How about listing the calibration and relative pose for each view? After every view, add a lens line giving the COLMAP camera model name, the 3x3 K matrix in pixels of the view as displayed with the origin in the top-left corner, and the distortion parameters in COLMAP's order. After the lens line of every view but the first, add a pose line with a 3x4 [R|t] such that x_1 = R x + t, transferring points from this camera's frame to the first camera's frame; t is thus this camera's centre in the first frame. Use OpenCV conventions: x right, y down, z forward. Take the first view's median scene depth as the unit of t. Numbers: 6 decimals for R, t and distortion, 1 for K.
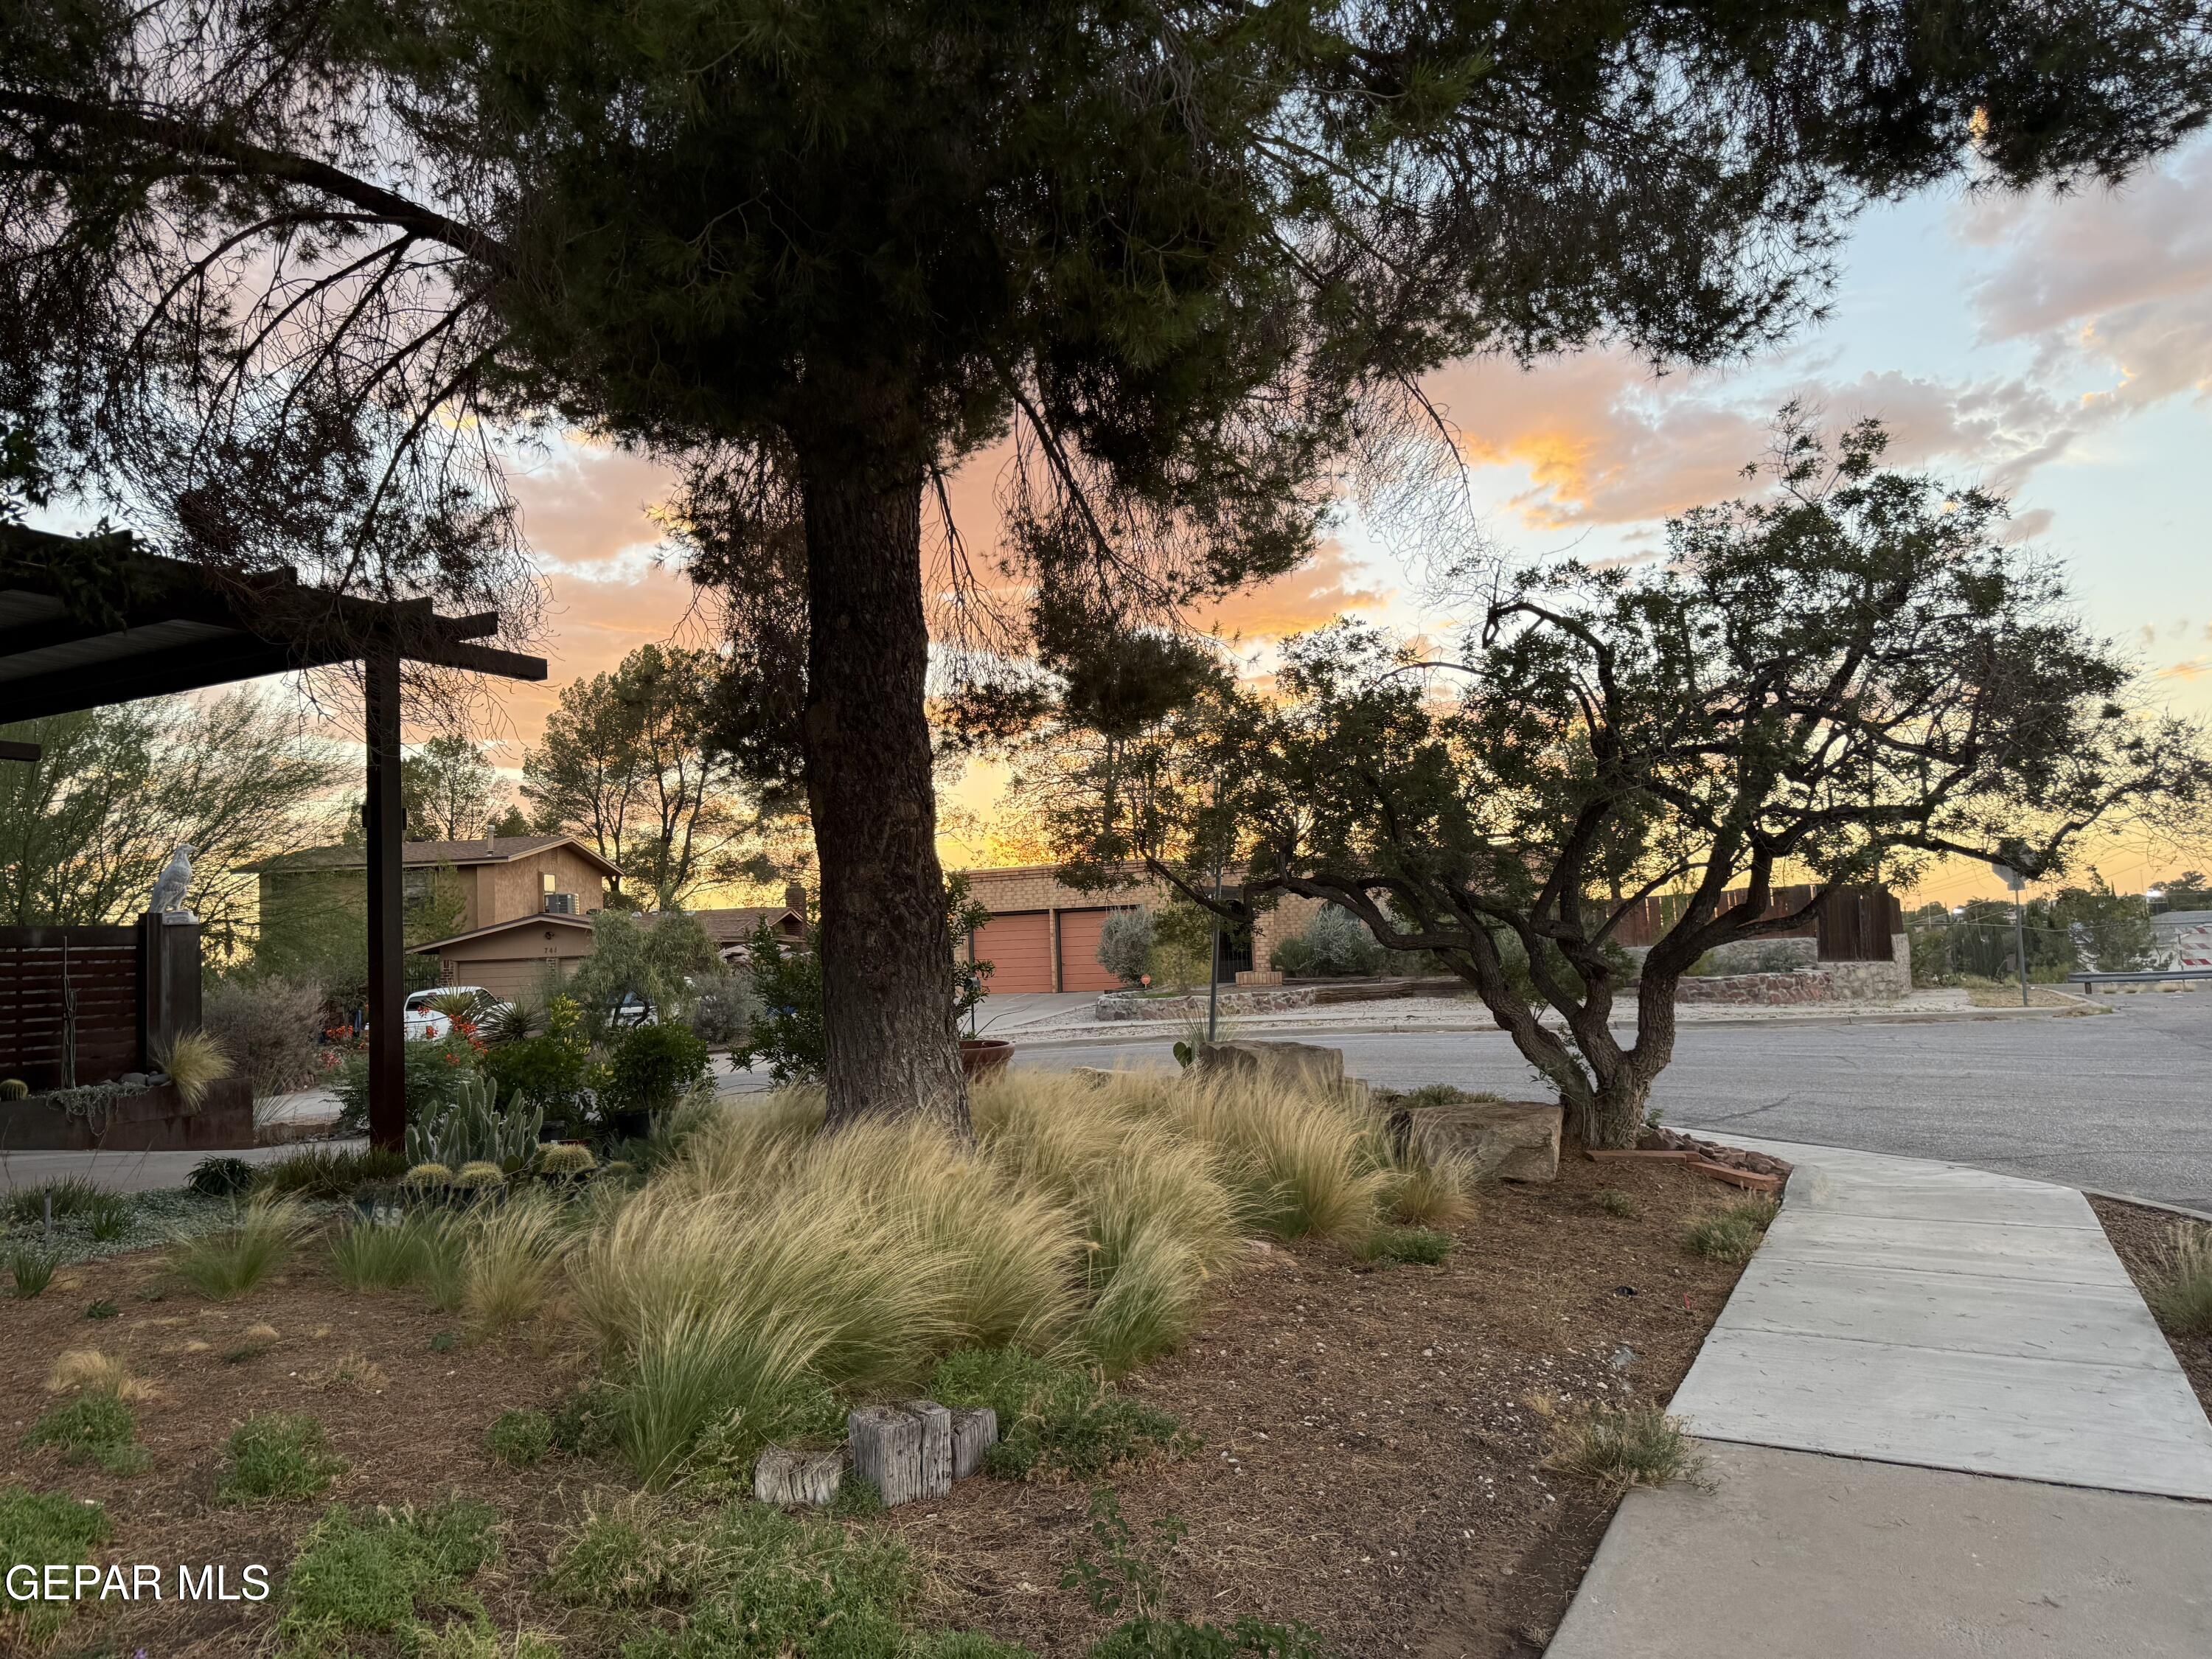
lens RADIAL K [[1567.1, 0, 1106.0], [0, 1567.1, 829.5], [0, 0, 1]] dist [-0.001812, -0.000792]
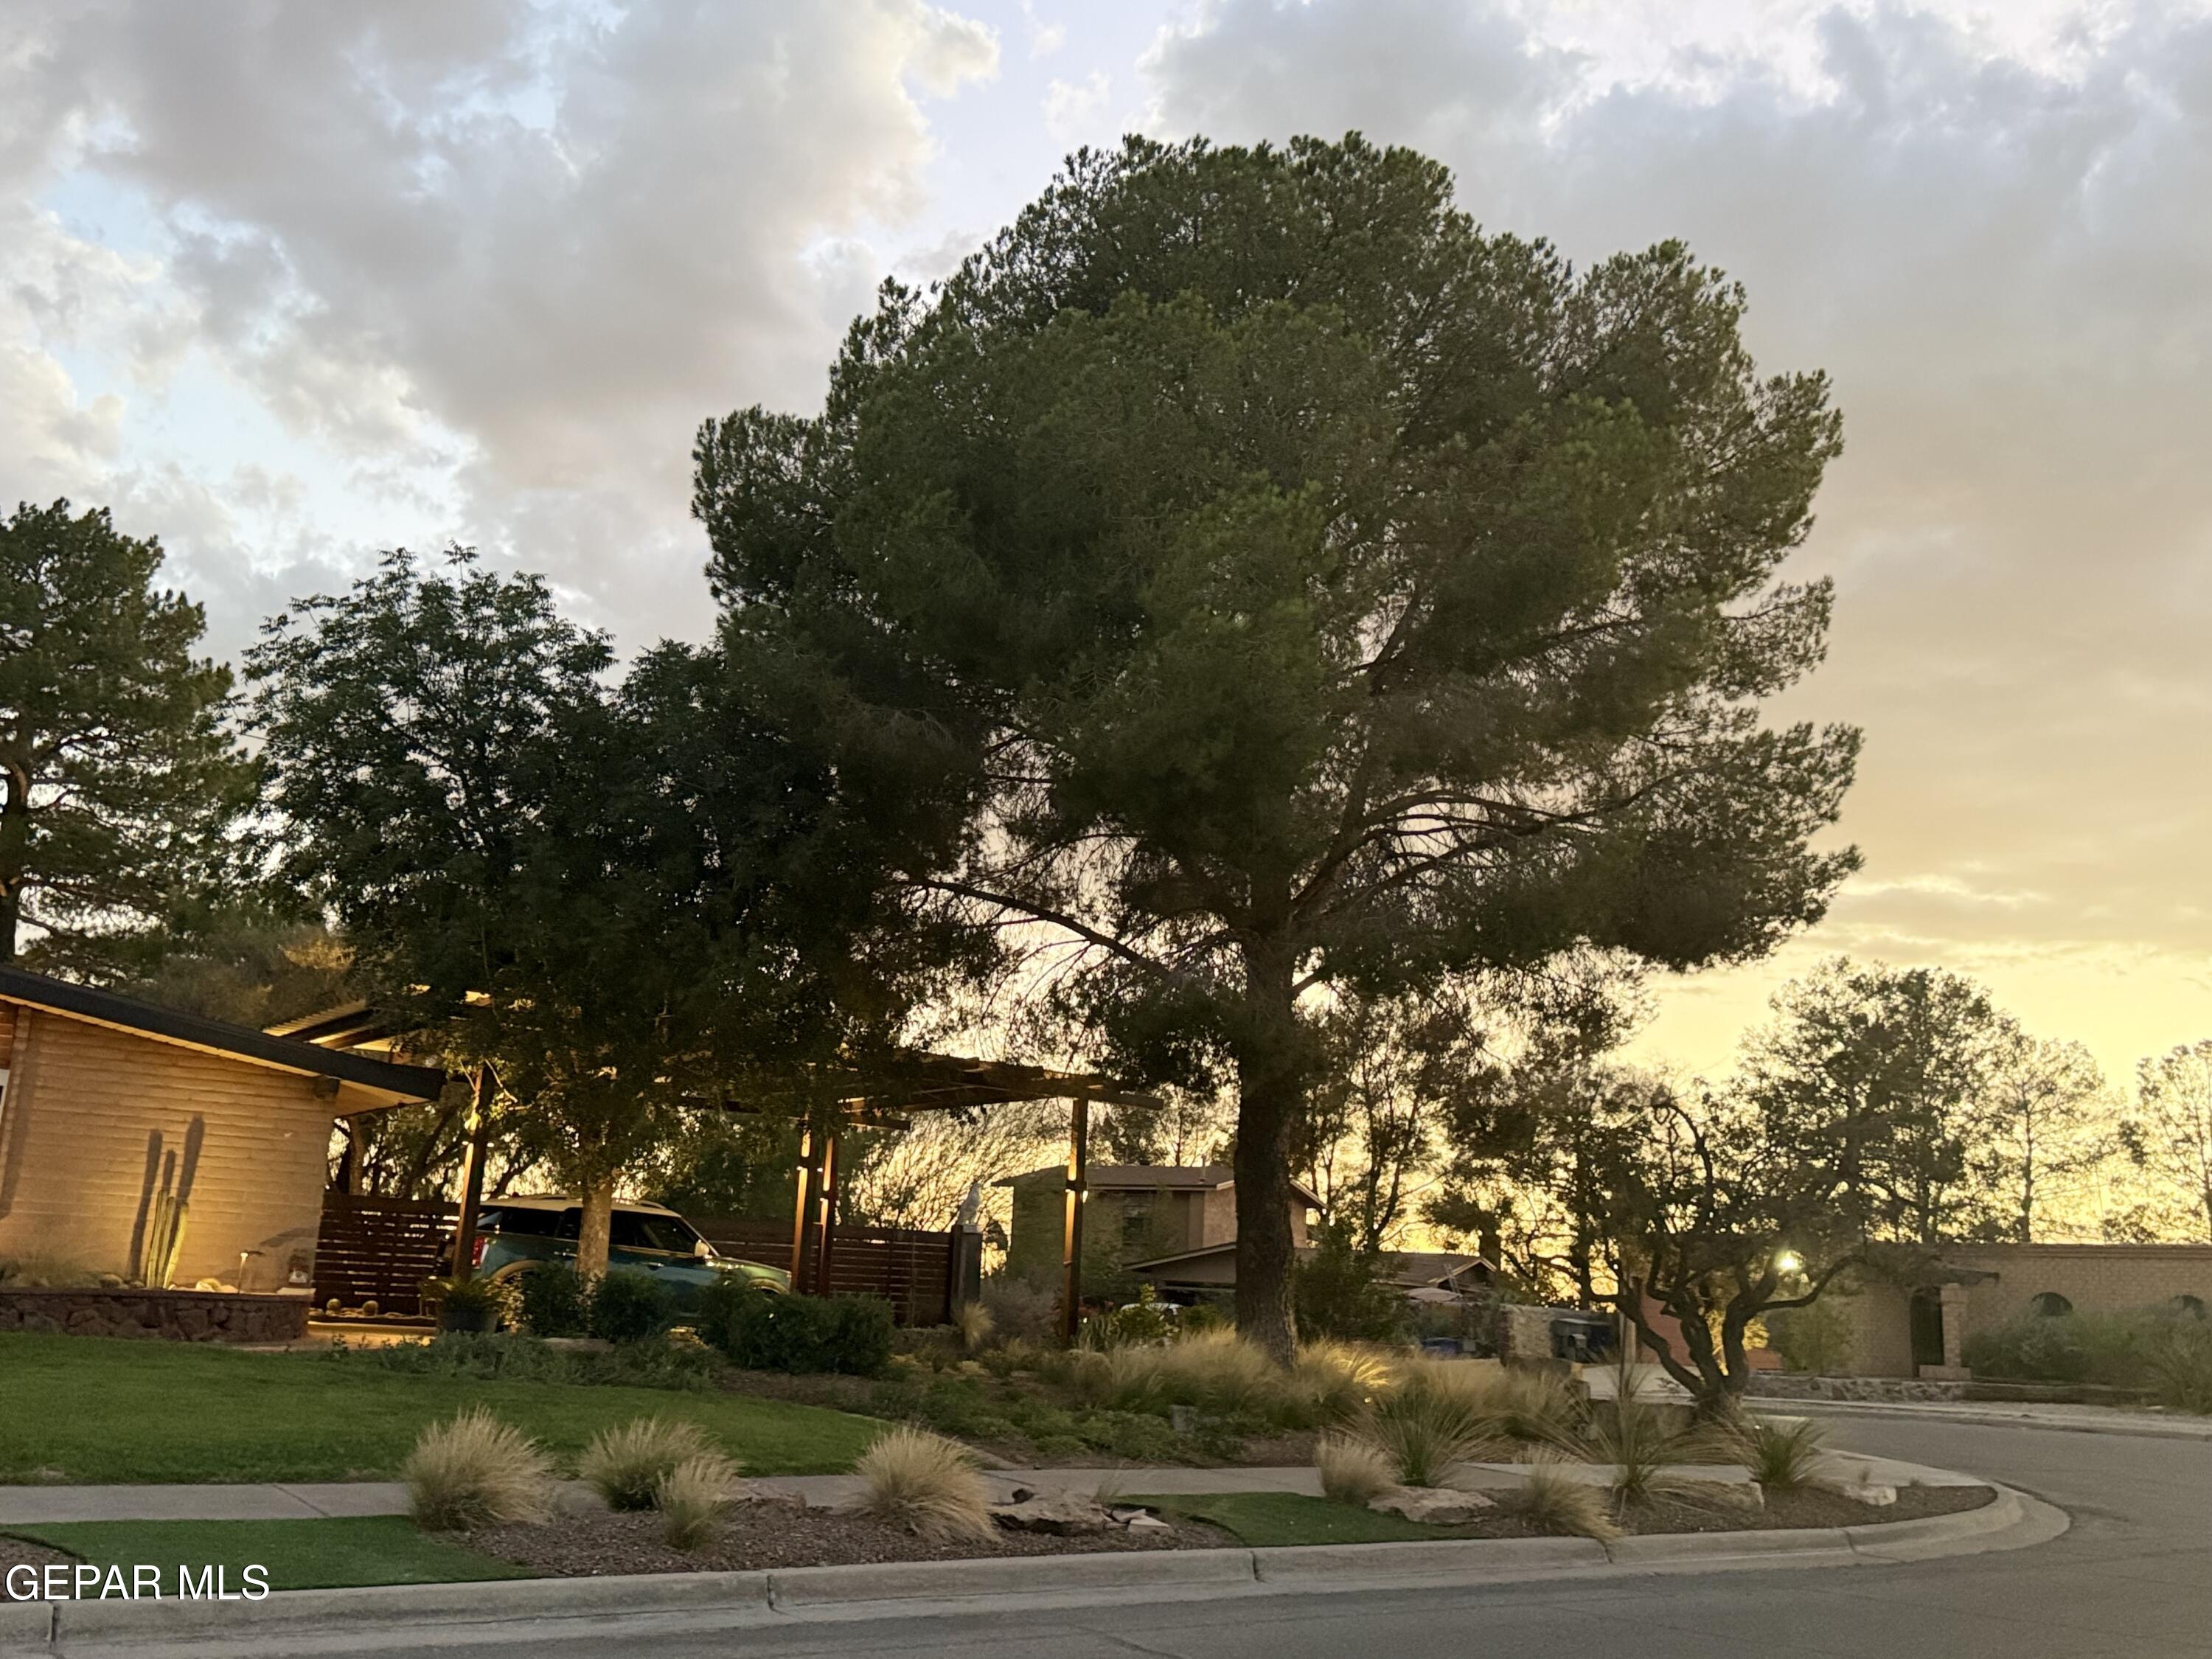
lens RADIAL K [[1863.1, 0, 1106.0], [0, 1863.1, 829.5], [0, 0, 1]] dist [0.085741, -0.188345]
pose [[0.899687, -0.020130, -0.436072, 0.093352], [-0.054726, 0.985854, -0.158419, -0.013064], [0.433092, 0.166392, 0.885858, -0.174191]]
